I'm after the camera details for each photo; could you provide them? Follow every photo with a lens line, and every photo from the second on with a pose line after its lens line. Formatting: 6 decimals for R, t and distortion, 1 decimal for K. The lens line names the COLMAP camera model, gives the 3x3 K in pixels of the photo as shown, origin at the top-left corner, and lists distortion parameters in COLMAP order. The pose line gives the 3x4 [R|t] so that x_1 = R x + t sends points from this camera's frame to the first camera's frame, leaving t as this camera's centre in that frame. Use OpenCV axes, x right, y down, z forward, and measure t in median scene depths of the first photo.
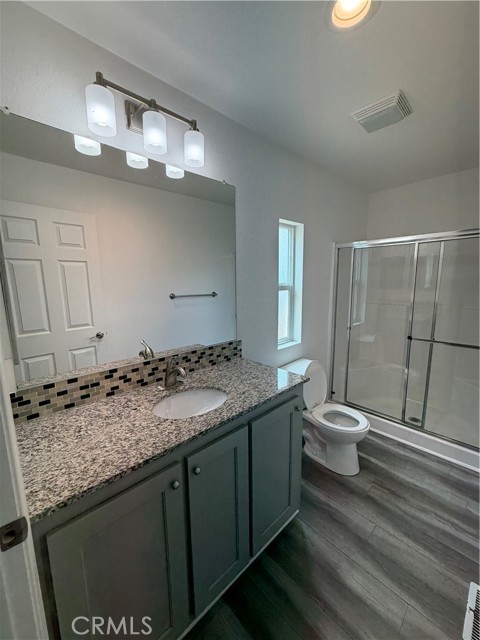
lens RADIAL K [[255.4, 0, 240.9], [0, 255.4, 319.0], [0, 0, 1]] dist [-0.000410, 0.000255]
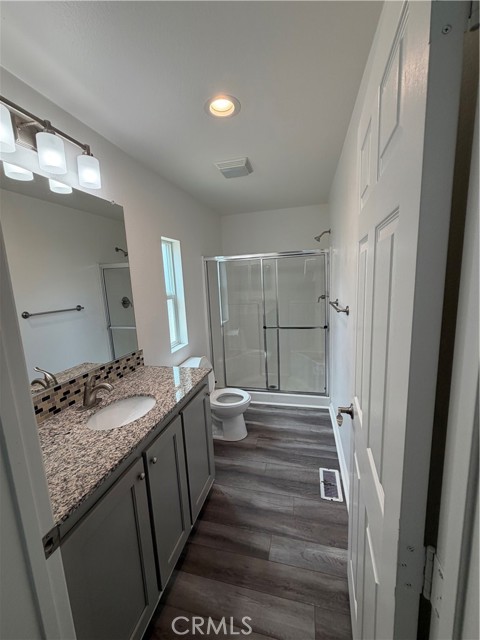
lens RADIAL K [[255.4, 0, 240.9], [0, 255.4, 319.0], [0, 0, 1]] dist [-0.000410, 0.000255]
pose [[0.844292, -0.110308, 0.524408, -0.236776], [0.118212, 0.992816, 0.018516, -0.017464], [-0.522683, 0.046358, 0.851266, -0.153089]]
